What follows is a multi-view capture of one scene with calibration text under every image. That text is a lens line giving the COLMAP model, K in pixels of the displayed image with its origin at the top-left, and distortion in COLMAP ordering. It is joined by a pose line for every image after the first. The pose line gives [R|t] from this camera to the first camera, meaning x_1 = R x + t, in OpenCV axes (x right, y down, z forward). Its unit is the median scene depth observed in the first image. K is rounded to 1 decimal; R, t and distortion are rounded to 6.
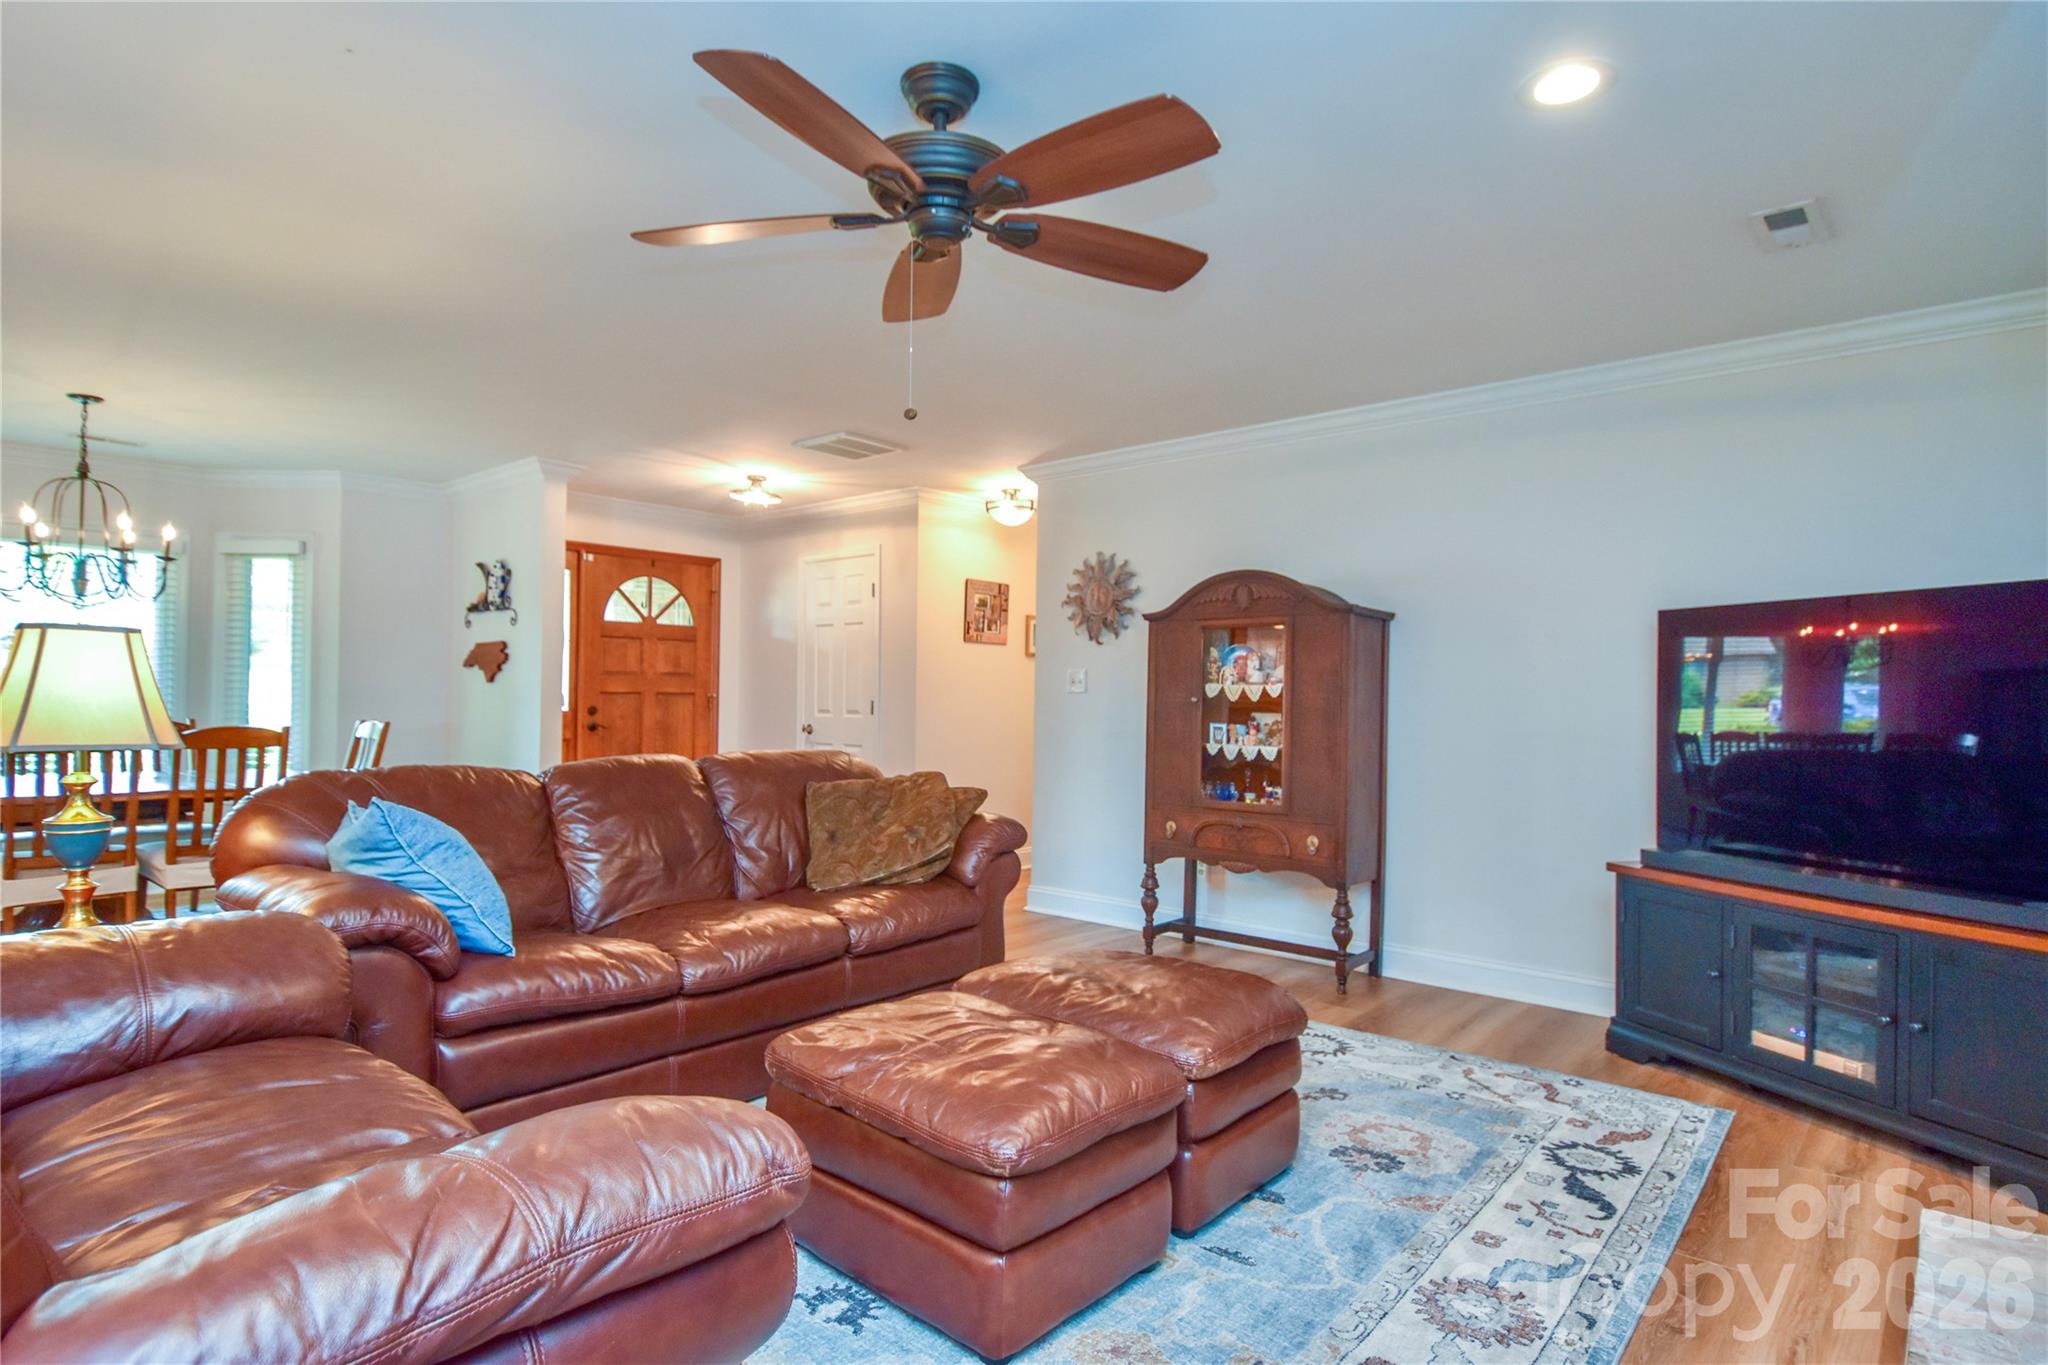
lens RADIAL K [[1079.8, 0, 1024.0], [0, 1079.8, 682.5], [0, 0, 1]] dist [0.001677, -0.024928]
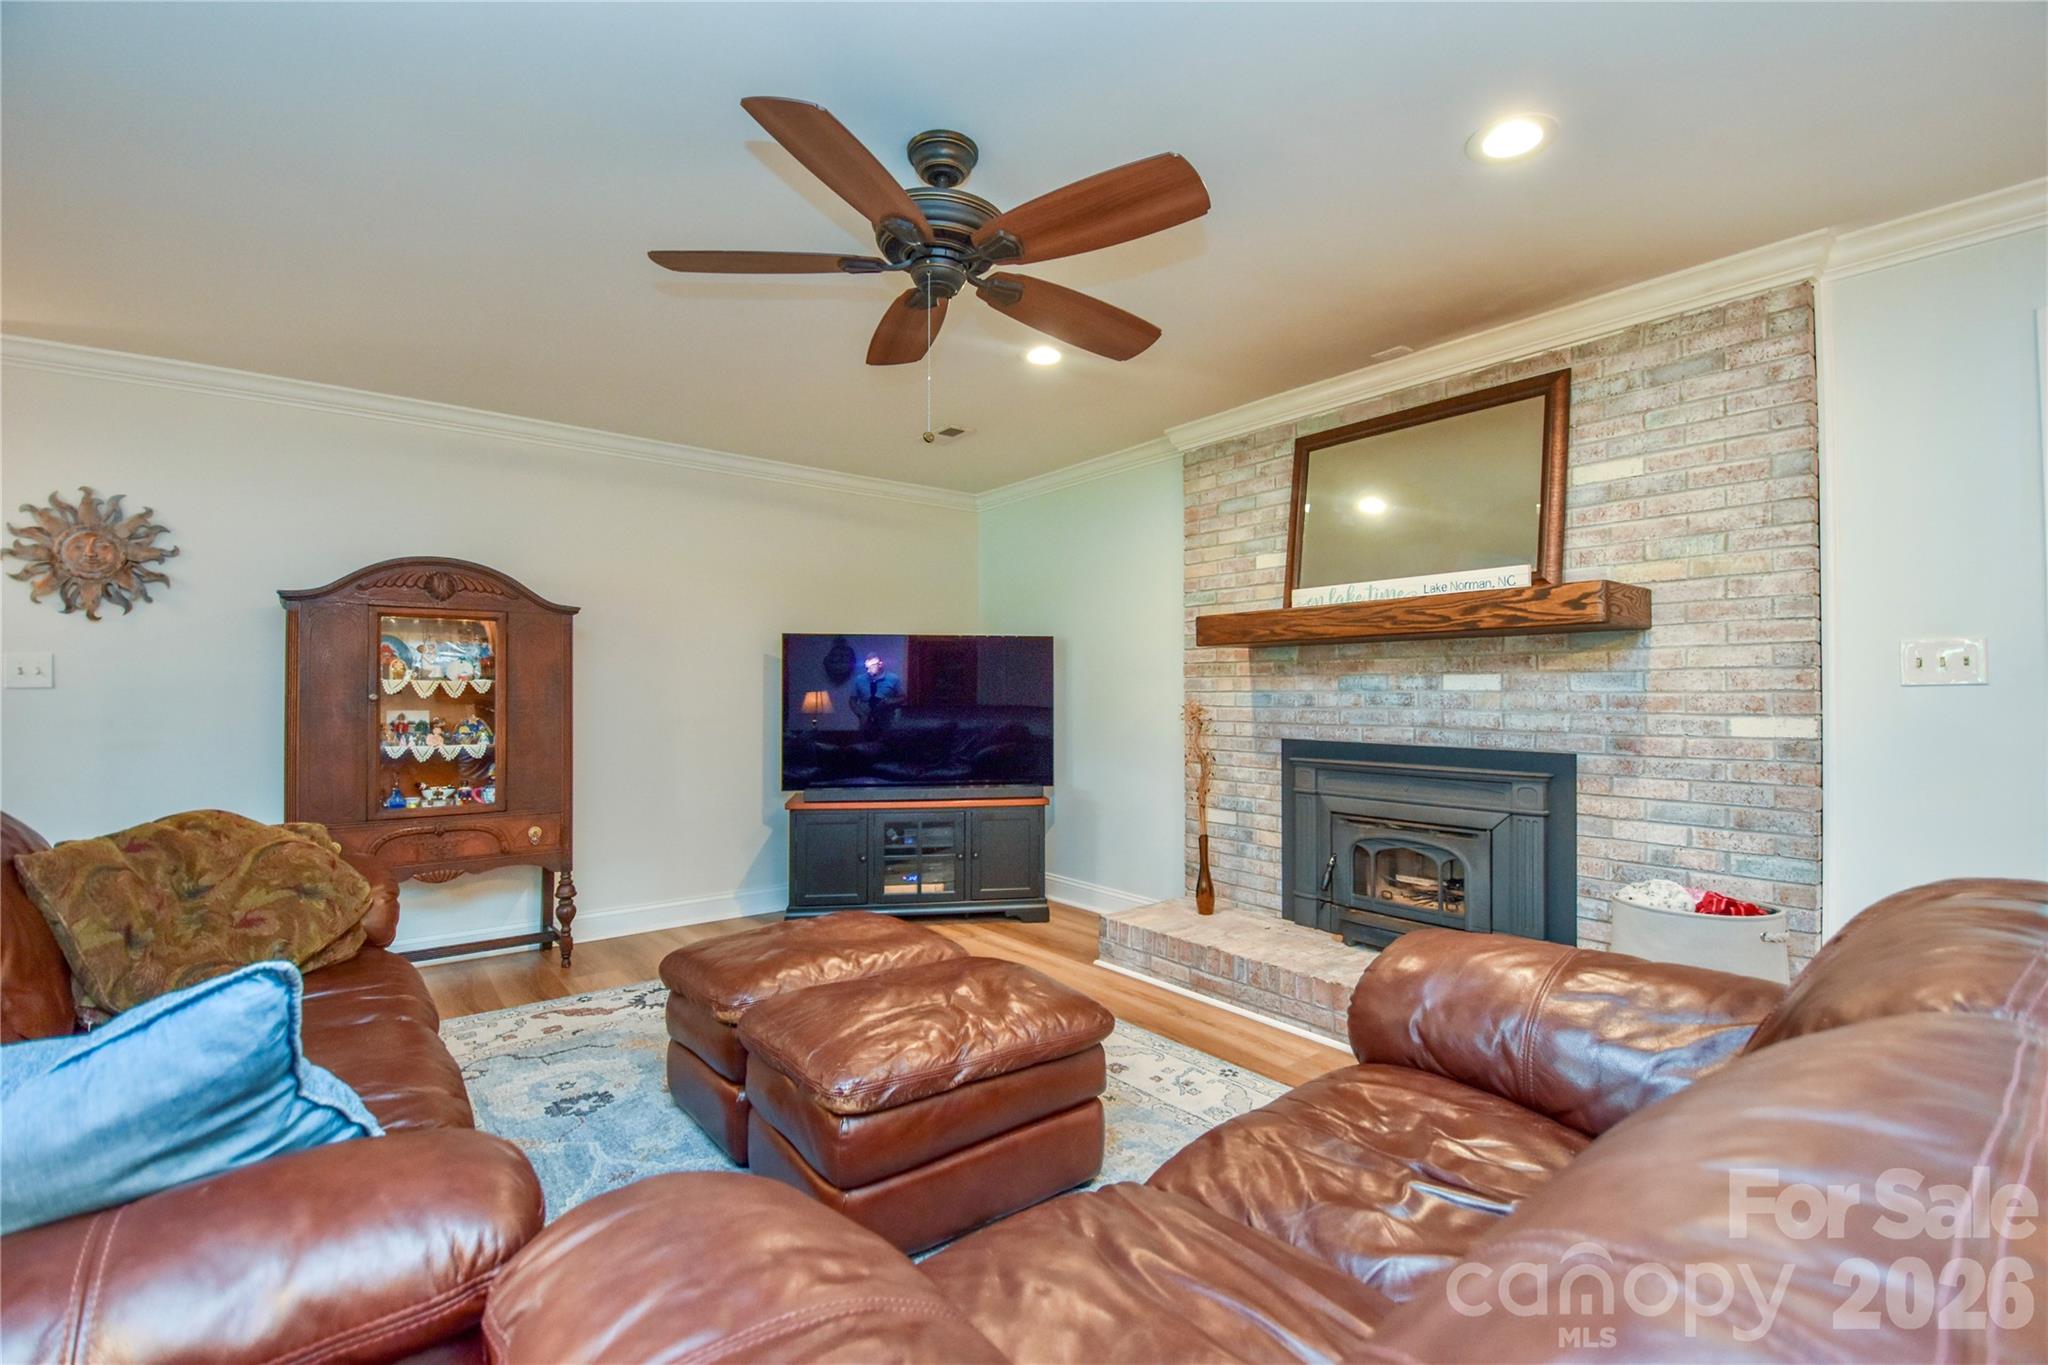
lens RADIAL K [[896.3, 0, 1030.1], [0, 896.3, 687.8], [0, 0, 1]] dist [0.003637, -0.012431]
pose [[0.176838, -0.005718, 0.984223, -0.471967], [-0.012142, 0.999894, 0.007990, -0.003755], [-0.984165, -0.013363, 0.176750, 0.360629]]
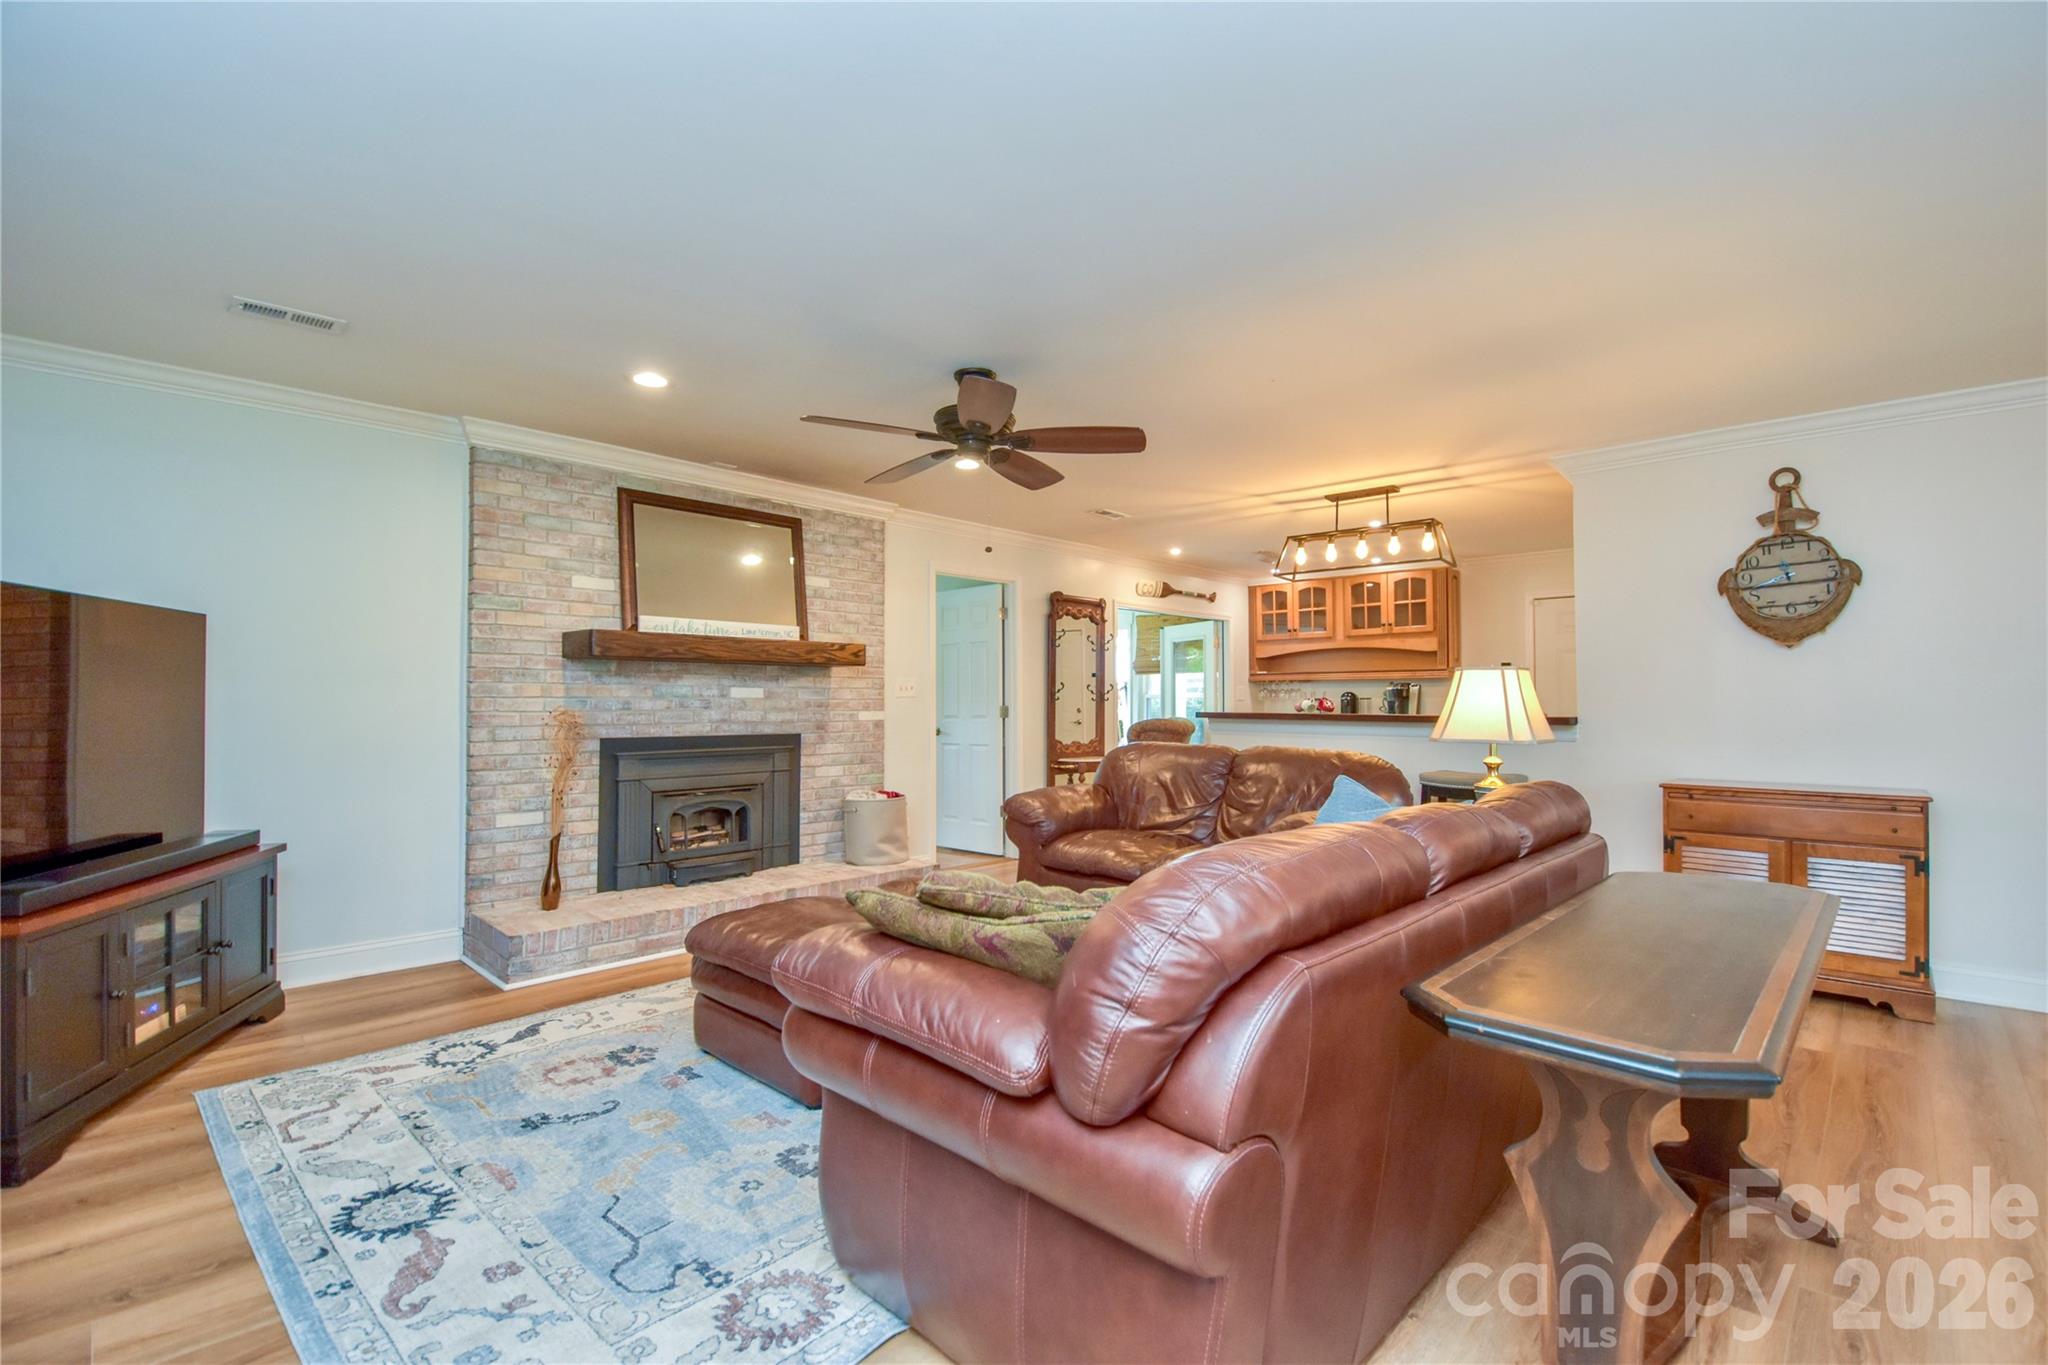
lens RADIAL K [[896.3, 0, 1030.1], [0, 896.3, 687.8], [0, 0, 1]] dist [0.003637, -0.012431]
pose [[-0.999274, -0.010746, 0.036541, -0.113654], [-0.011938, 0.999399, -0.032547, 0.018703], [-0.036169, -0.032960, -0.998802, 1.221573]]
